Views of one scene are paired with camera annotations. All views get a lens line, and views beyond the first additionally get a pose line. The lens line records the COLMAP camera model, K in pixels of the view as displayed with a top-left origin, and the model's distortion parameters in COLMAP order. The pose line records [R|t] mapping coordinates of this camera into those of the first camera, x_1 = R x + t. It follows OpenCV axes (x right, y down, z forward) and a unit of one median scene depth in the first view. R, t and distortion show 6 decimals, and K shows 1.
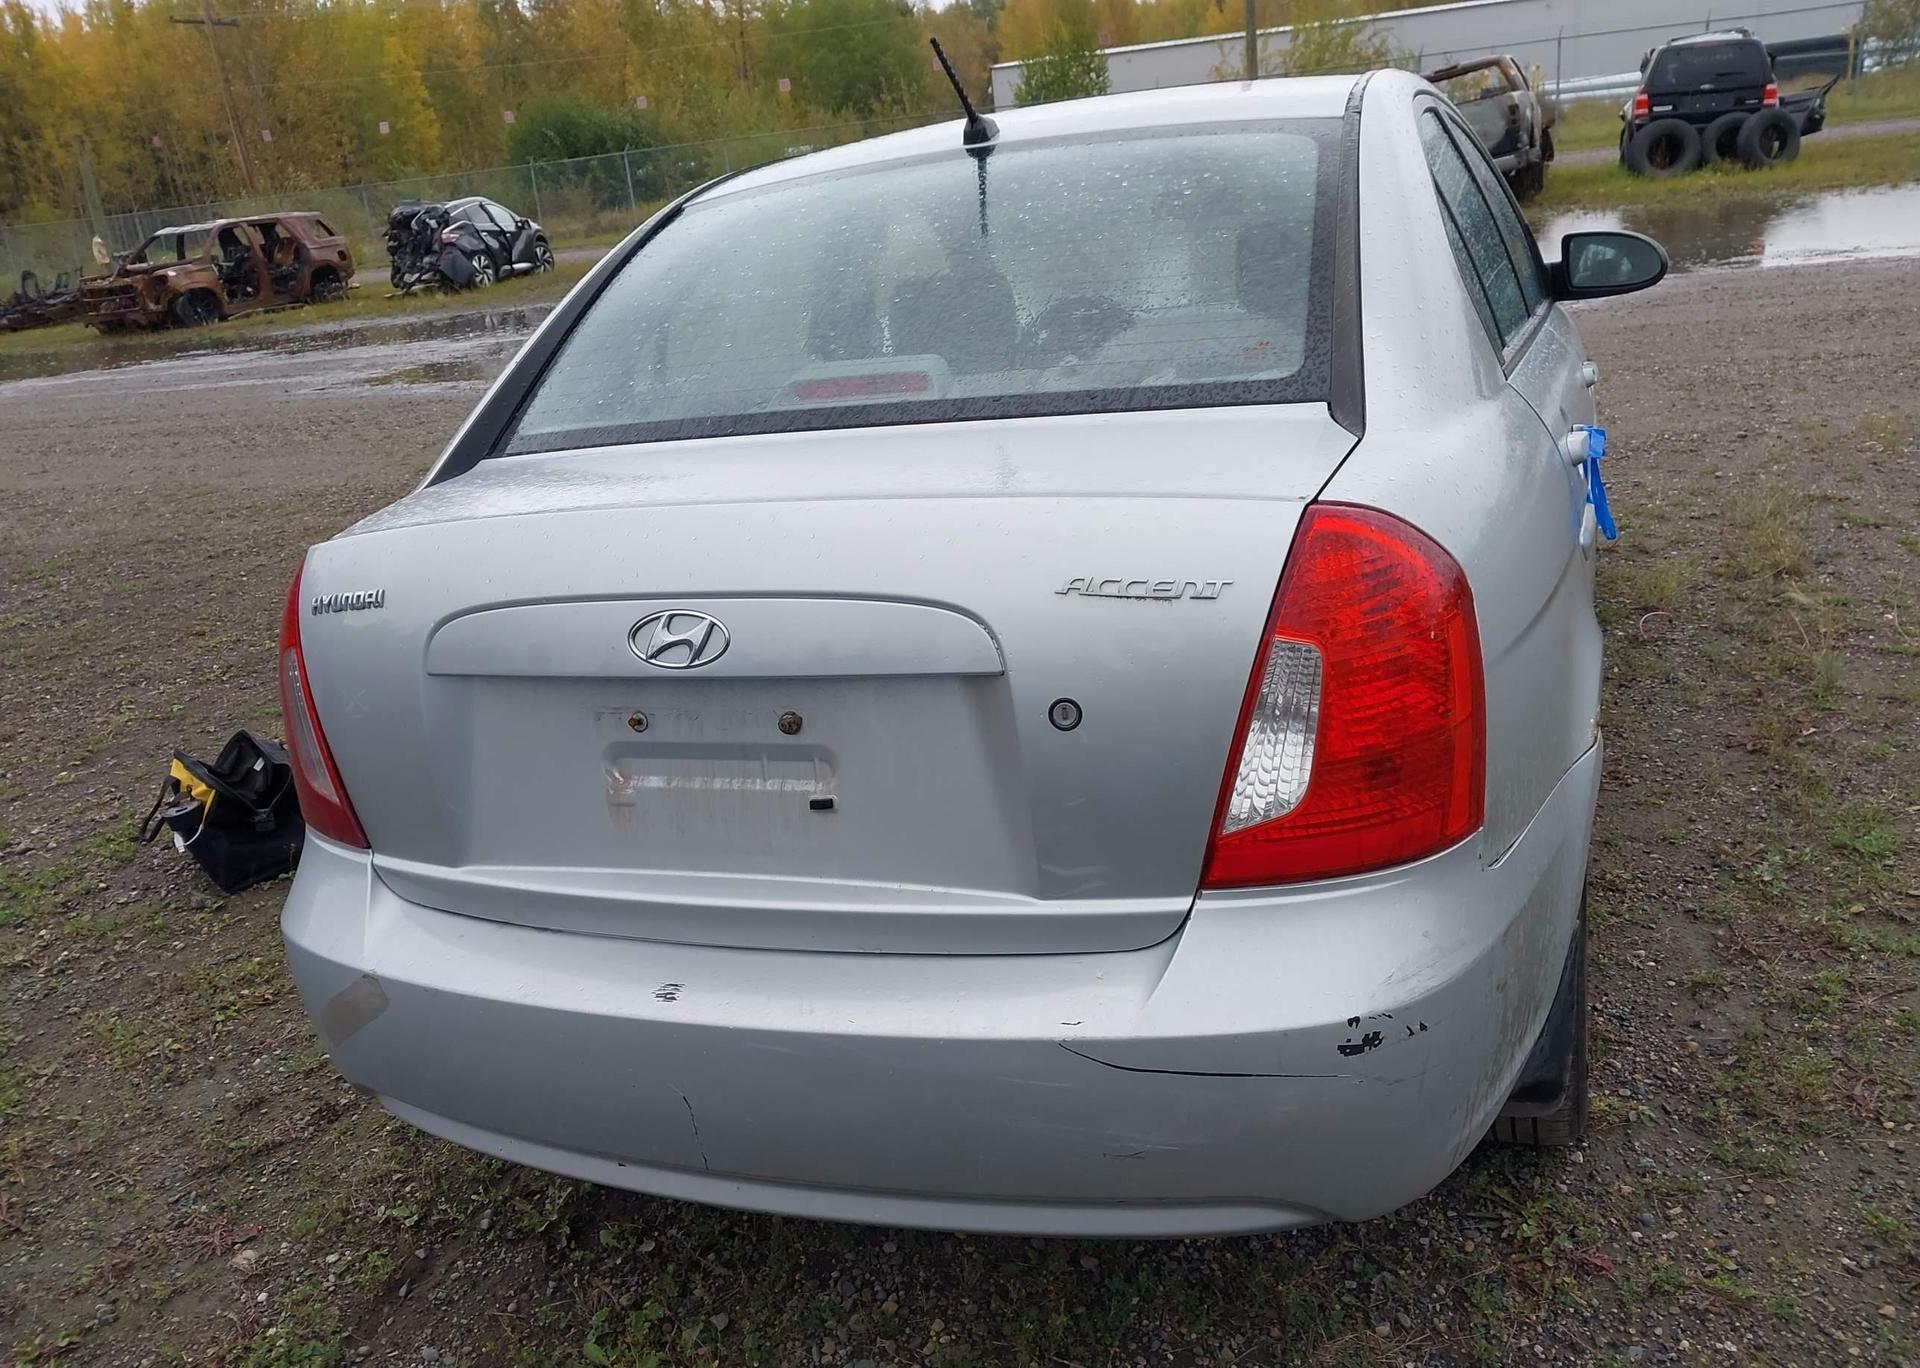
lens RADIAL K [[1529.3, 0, 953.6], [0, 1529.3, 690.0], [0, 0, 1]] dist [0.036953, -0.027510]
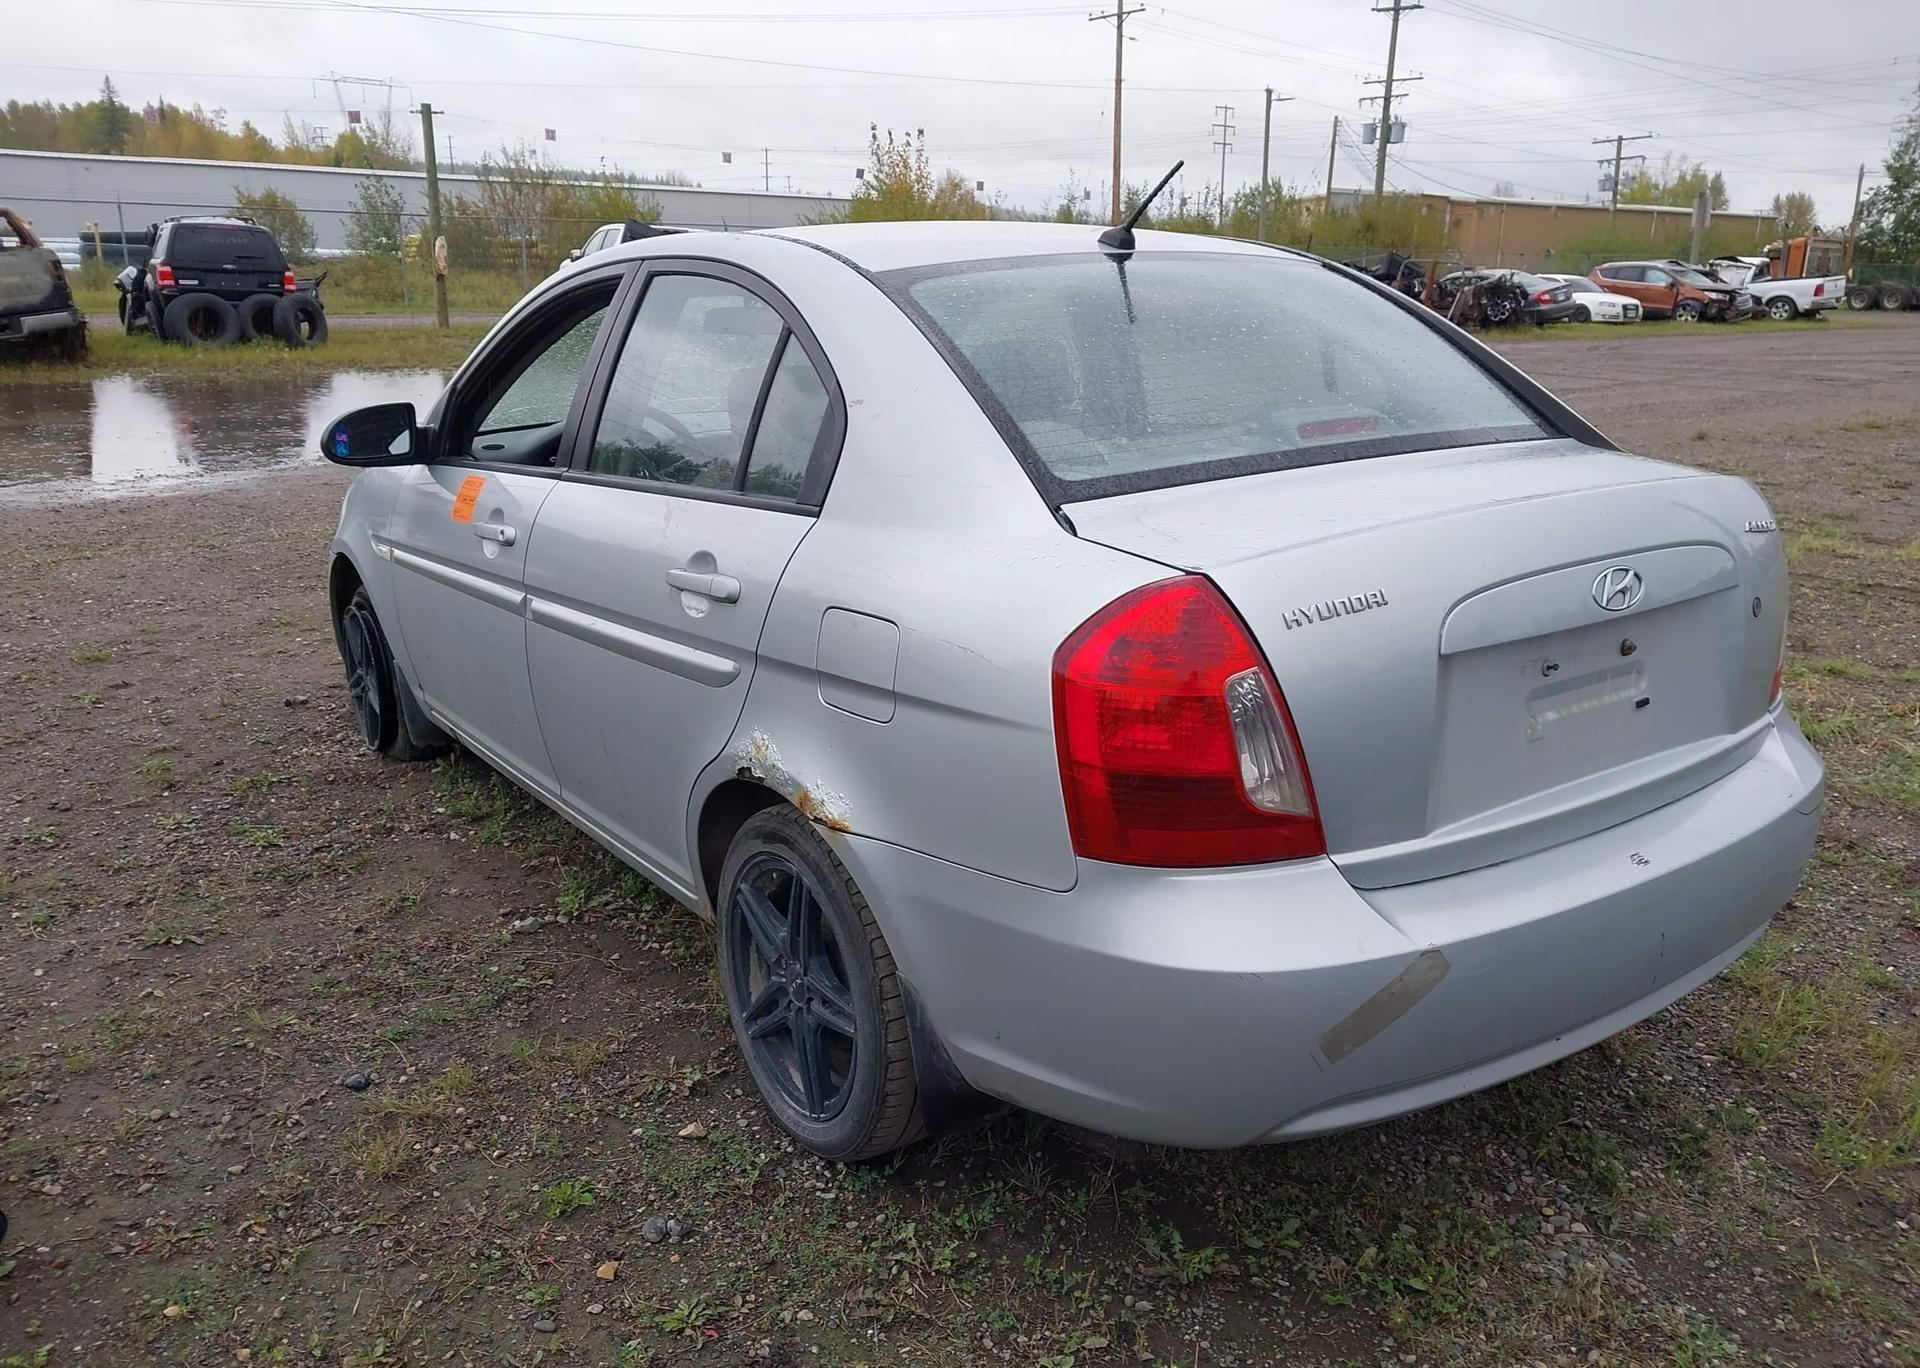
lens RADIAL K [[1529.3, 0, 972.4], [0, 1529.3, 680.0], [0, 0, 1]] dist [0.036953, -0.027510]
pose [[0.552665, -0.107543, 0.826435, -0.730812], [0.204709, 0.978777, -0.009529, -0.026356], [-0.807871, 0.174445, 0.562951, 0.324838]]
